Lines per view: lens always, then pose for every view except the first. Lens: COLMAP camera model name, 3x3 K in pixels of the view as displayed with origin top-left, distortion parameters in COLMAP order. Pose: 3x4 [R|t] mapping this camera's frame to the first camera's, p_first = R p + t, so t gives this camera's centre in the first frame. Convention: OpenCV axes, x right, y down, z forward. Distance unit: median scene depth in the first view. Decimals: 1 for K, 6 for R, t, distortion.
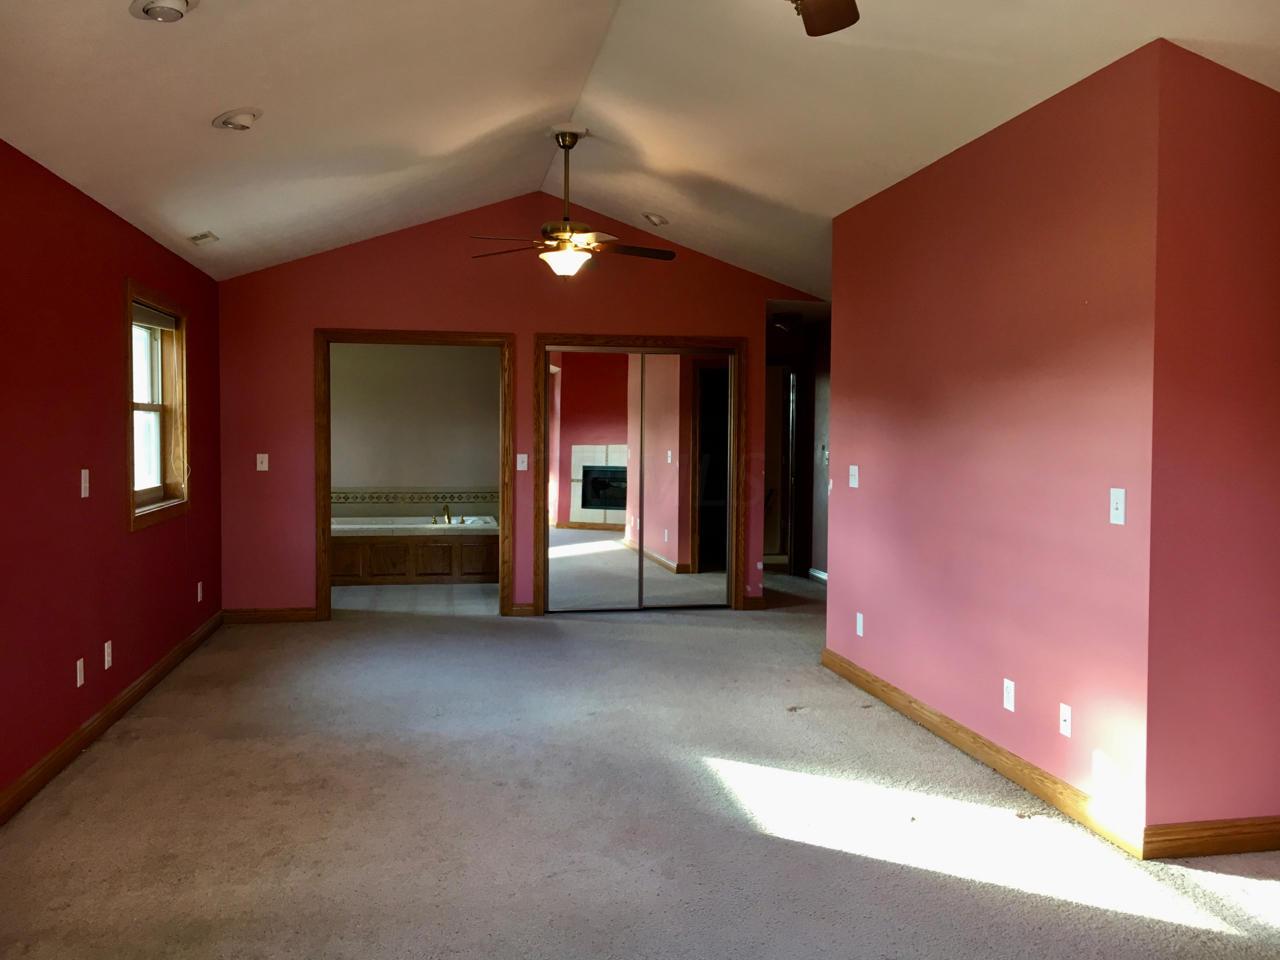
lens RADIAL K [[1087.0, 0, 640.3], [0, 1087.0, 480.0], [0, 0, 1]] dist [0.064457, -0.068586]
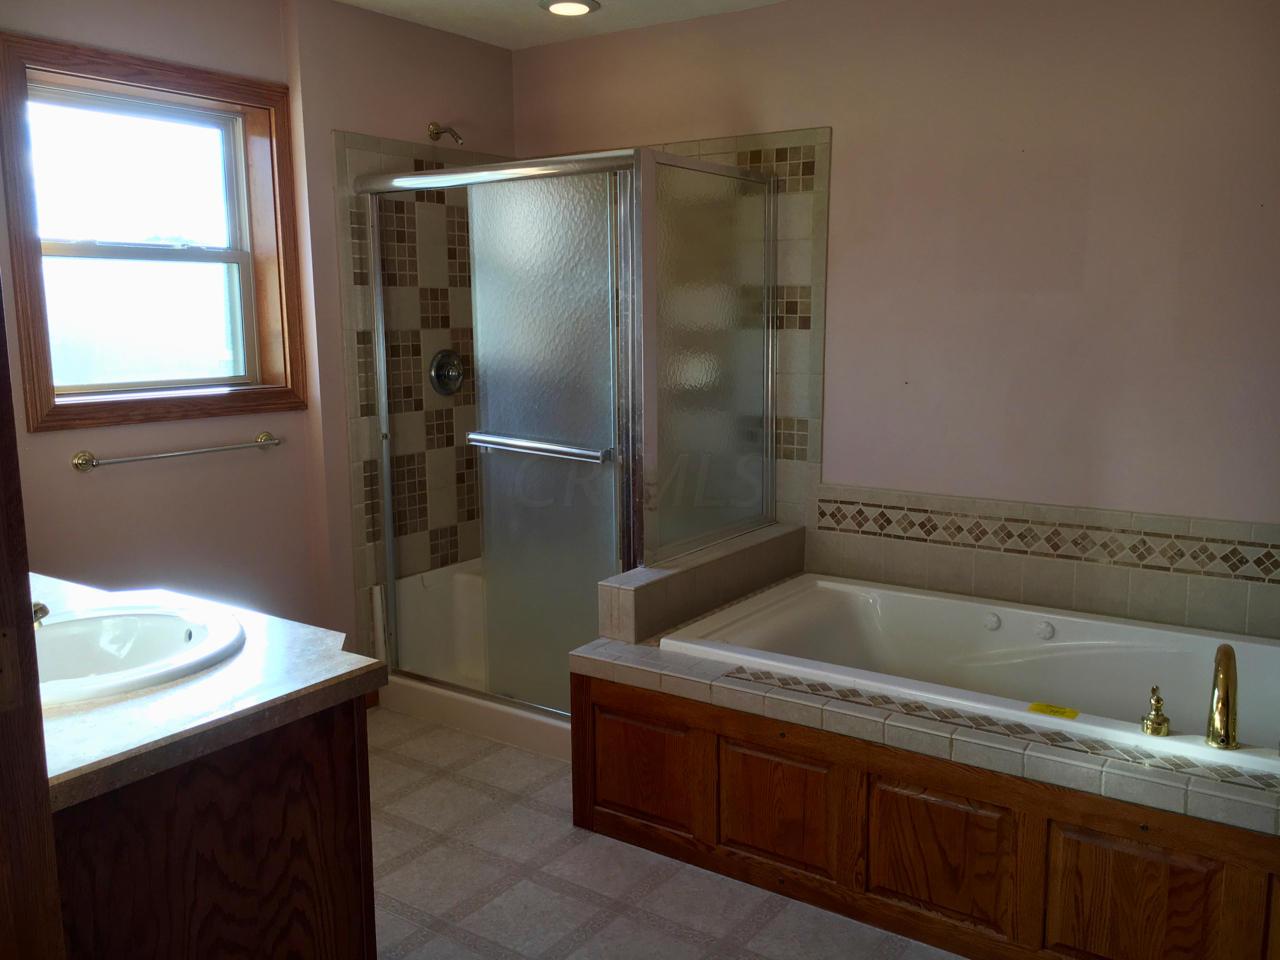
lens RADIAL K [[1087.0, 0, 634.7], [0, 1087.0, 480.8], [0, 0, 1]] dist [0.064457, -0.068586]
pose [[0.694370, 0.097162, -0.713028, -0.097098], [-0.016245, 0.992707, 0.119452, -0.035086], [0.719435, -0.071361, 0.690885, 0.707944]]
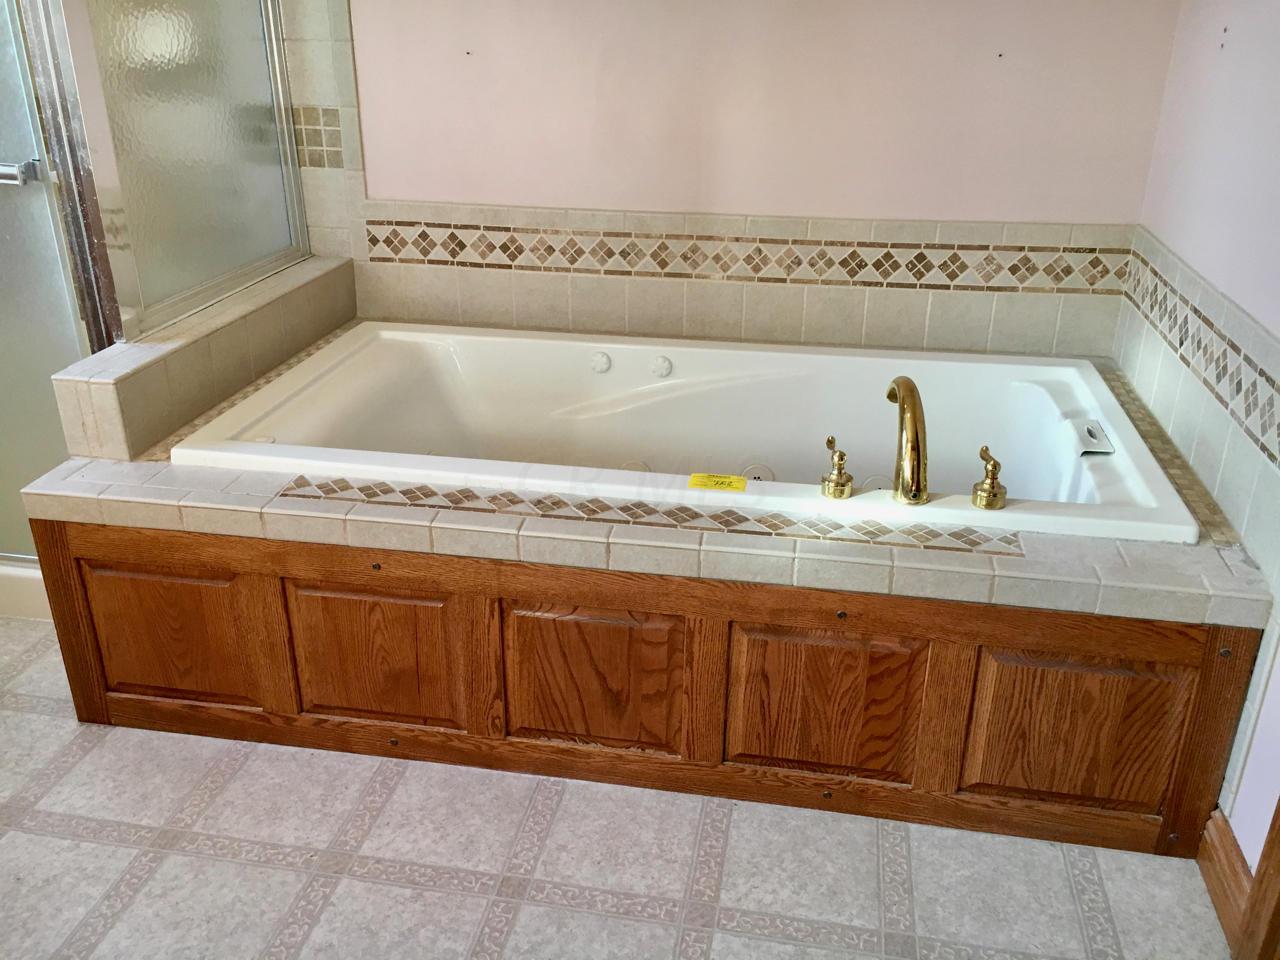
lens RADIAL K [[1087.0, 0, 639.4], [0, 1087.0, 480.7], [0, 0, 1]] dist [0.064457, -0.068586]
pose [[0.935100, 0.143526, -0.324018, -0.147906], [-0.015950, 0.930435, 0.366110, -0.027954], [0.354024, -0.337181, 0.872339, 0.762404]]
